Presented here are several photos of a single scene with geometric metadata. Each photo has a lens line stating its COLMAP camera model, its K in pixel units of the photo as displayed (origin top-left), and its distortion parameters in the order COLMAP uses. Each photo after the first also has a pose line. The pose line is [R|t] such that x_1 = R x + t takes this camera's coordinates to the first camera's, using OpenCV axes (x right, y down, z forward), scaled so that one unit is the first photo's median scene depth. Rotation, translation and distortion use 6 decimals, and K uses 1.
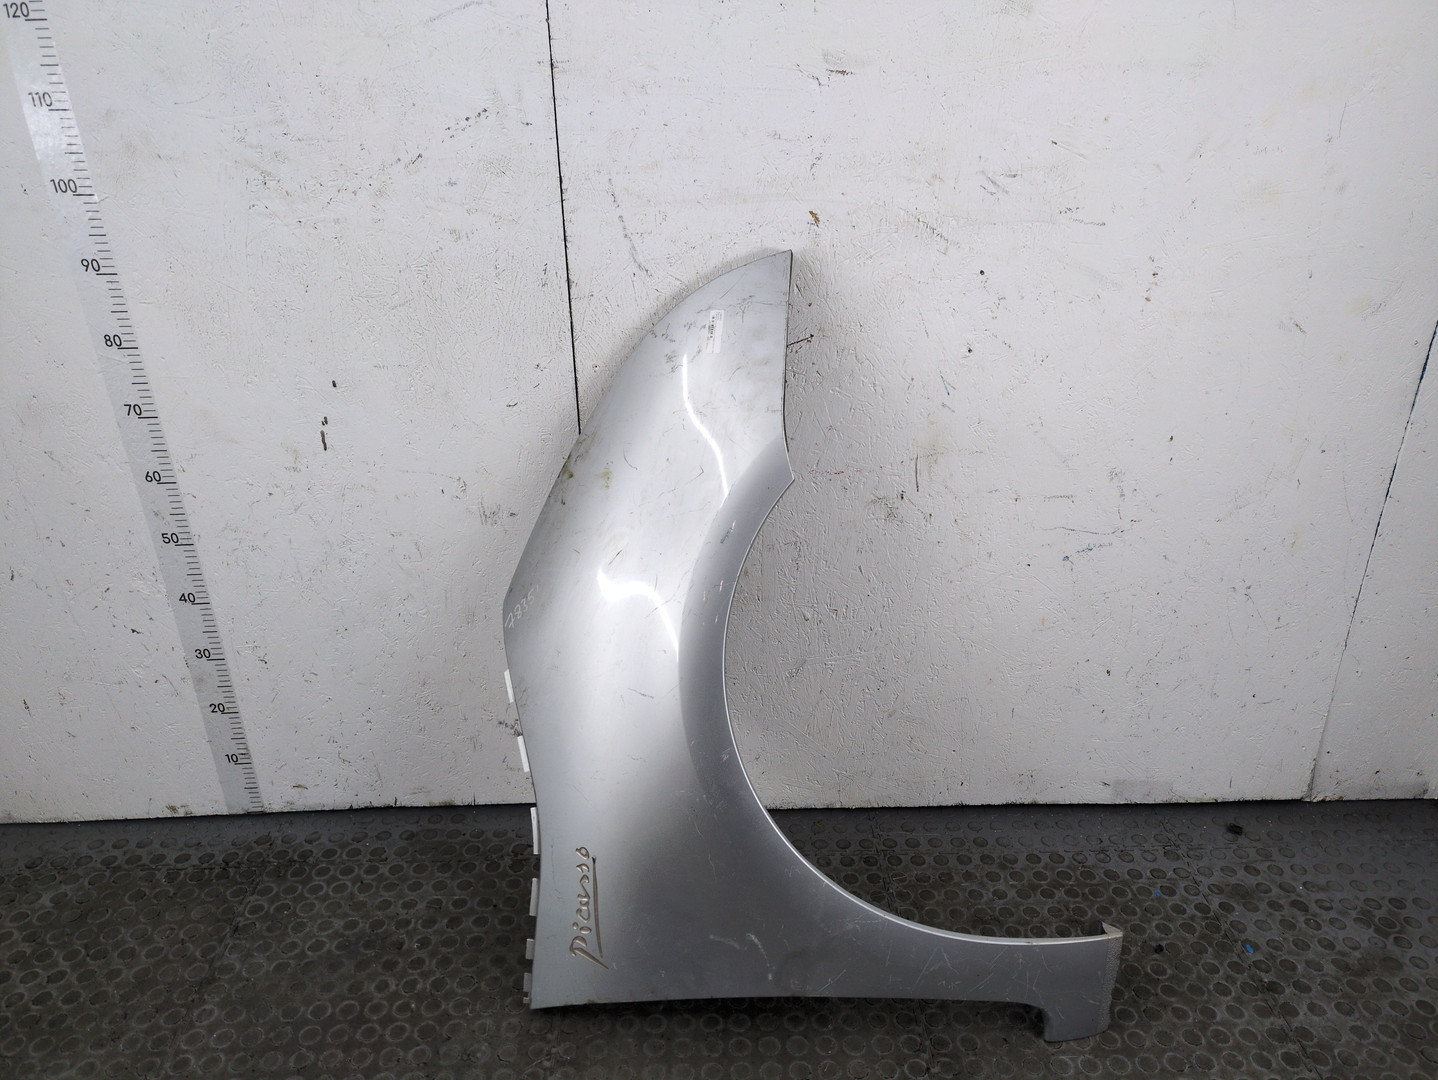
lens RADIAL K [[1067.2, 0, 732.8], [0, 1067.2, 541.0], [0, 0, 1]] dist [0.047477, -0.041271]
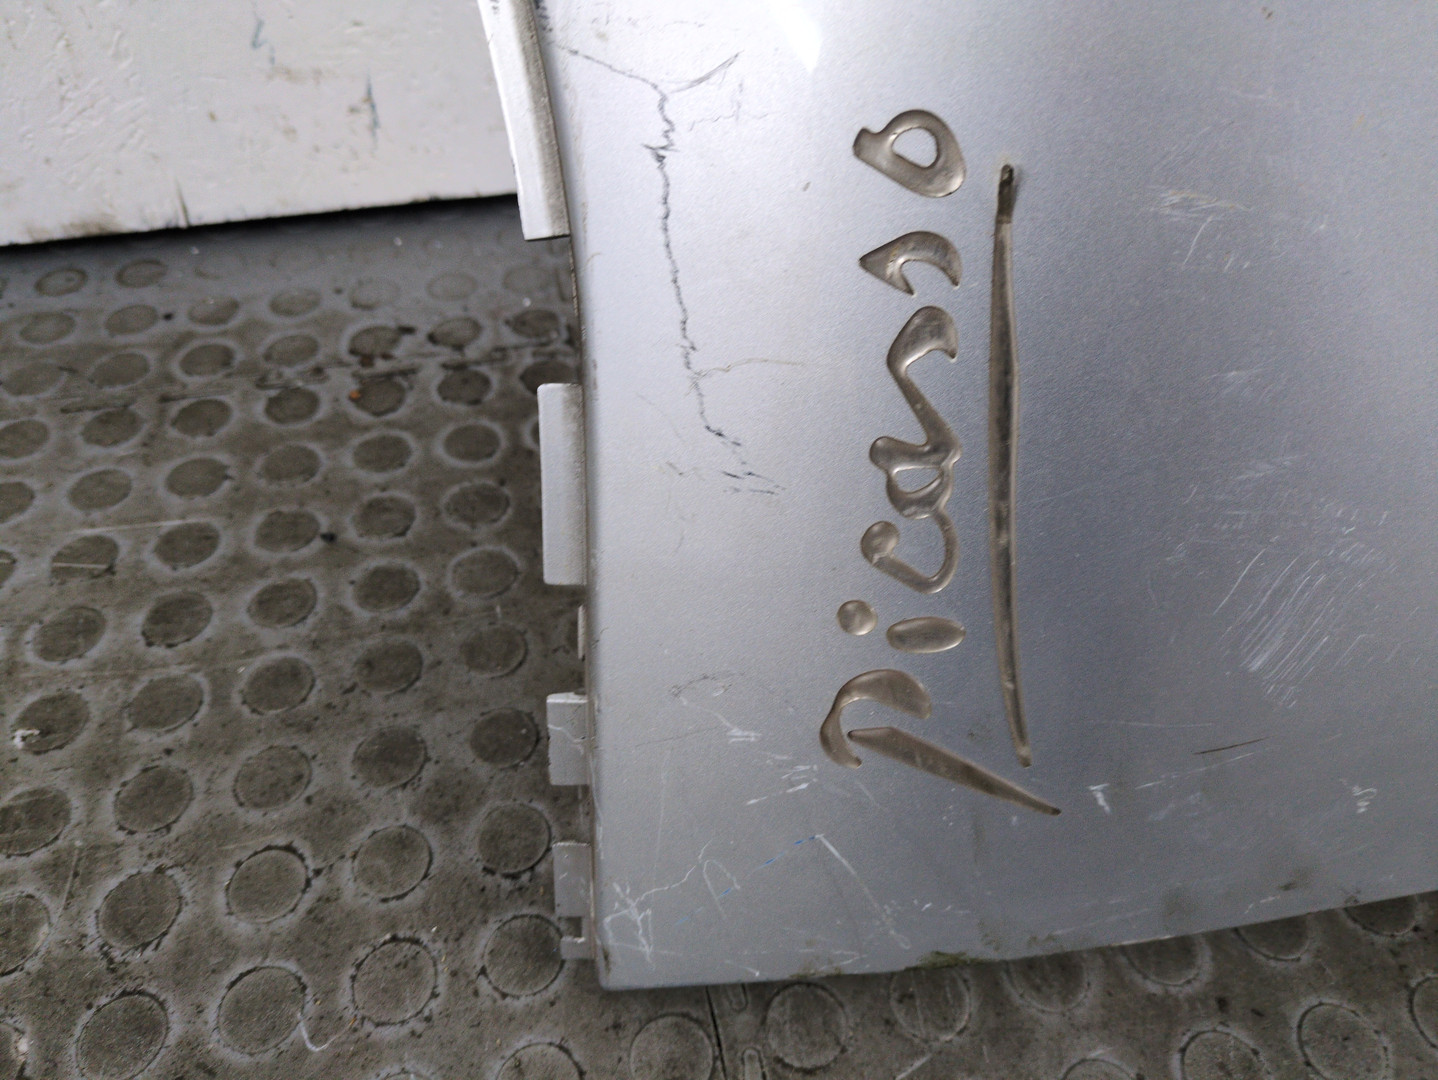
lens RADIAL K [[1123.2, 0, 681.1], [0, 1123.2, 515.5], [0, 0, 1]] dist [0.033574, -0.031857]
pose [[0.987152, -0.121005, 0.104352, -0.163336], [0.075160, 0.927954, 0.365036, 0.238761], [-0.141005, -0.352503, 0.925126, 0.729188]]
